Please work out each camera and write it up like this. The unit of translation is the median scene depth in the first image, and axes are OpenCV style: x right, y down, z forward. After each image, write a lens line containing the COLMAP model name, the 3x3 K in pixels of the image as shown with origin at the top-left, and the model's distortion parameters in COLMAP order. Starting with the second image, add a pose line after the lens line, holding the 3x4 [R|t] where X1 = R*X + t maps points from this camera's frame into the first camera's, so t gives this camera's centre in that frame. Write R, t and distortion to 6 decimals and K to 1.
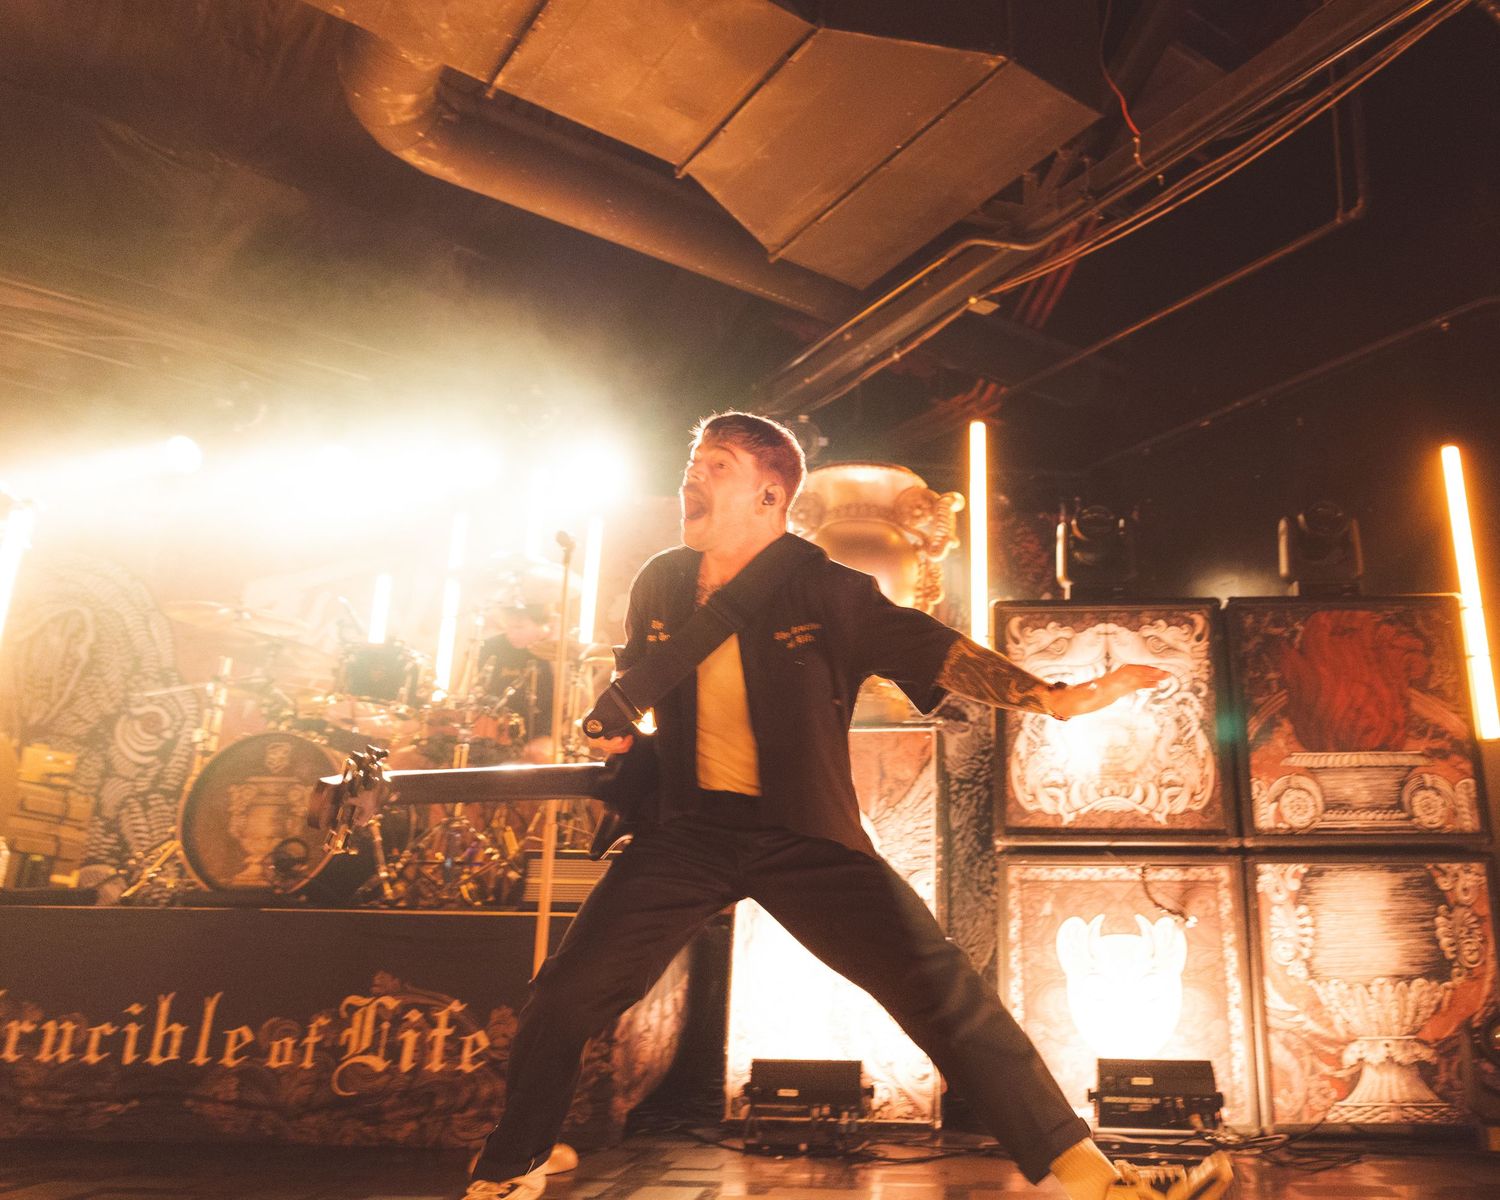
lens RADIAL K [[1242.2, 0, 750.0], [0, 1242.2, 600.0], [0, 0, 1]] dist [0.002602, 0.012449]
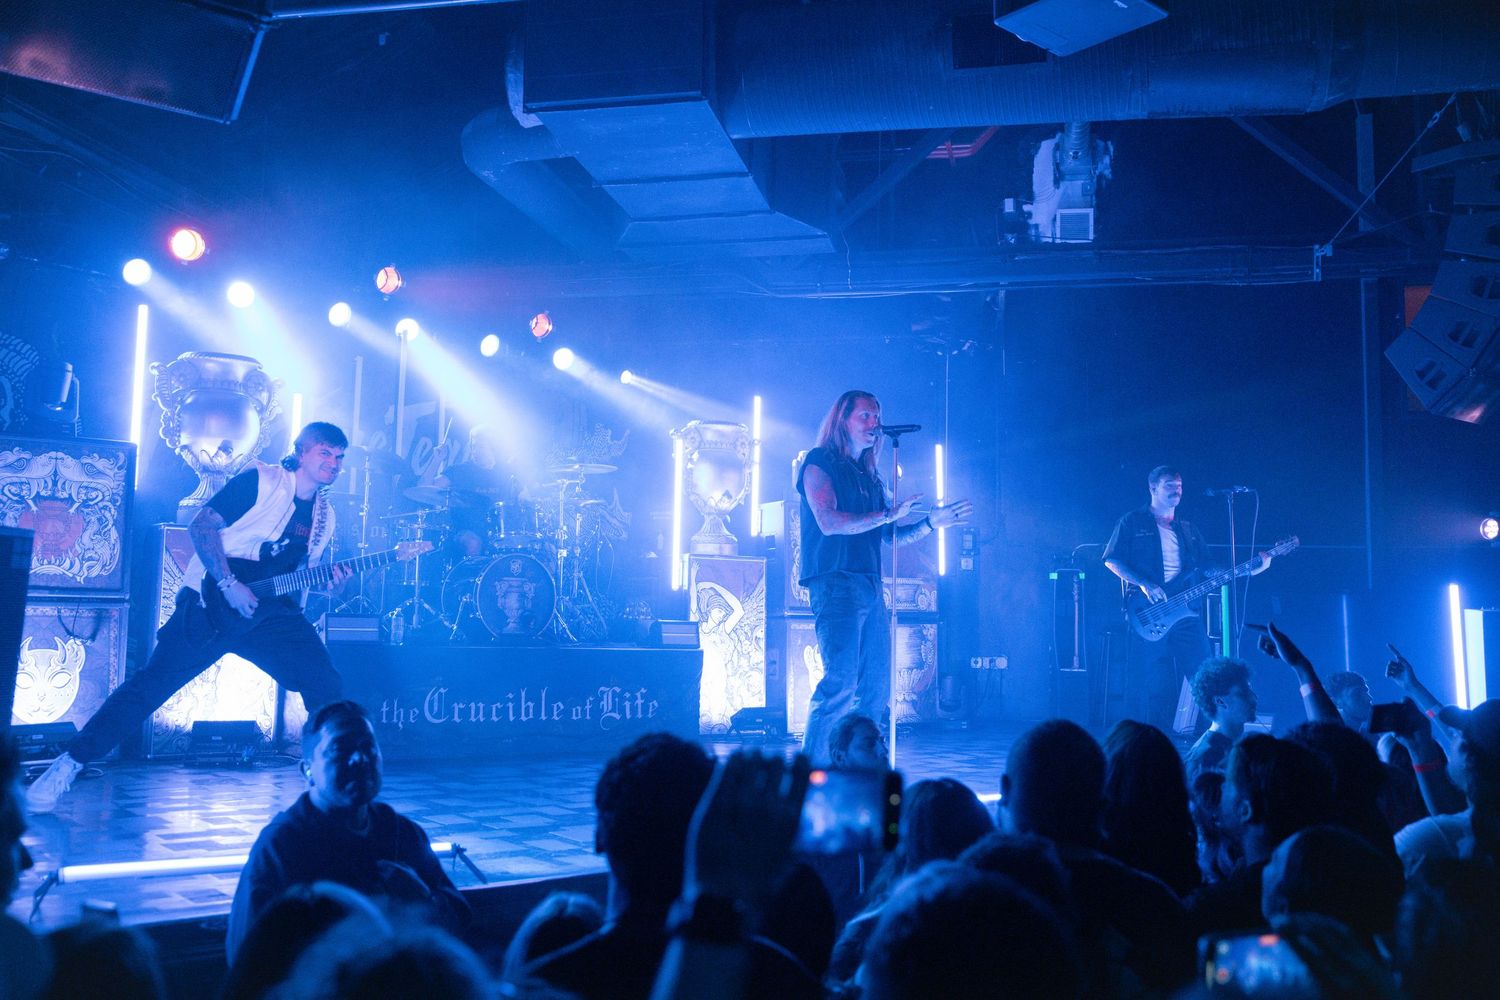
lens RADIAL K [[1482.9, 0, 750.0], [0, 1482.9, 500.0], [0, 0, 1]] dist [-0.003027, -0.002288]
pose [[0.735306, 0.057683, 0.675276, -1.666059], [-0.188975, 0.974305, 0.122549, -0.318524], [-0.650856, -0.217721, 0.727313, -0.852509]]
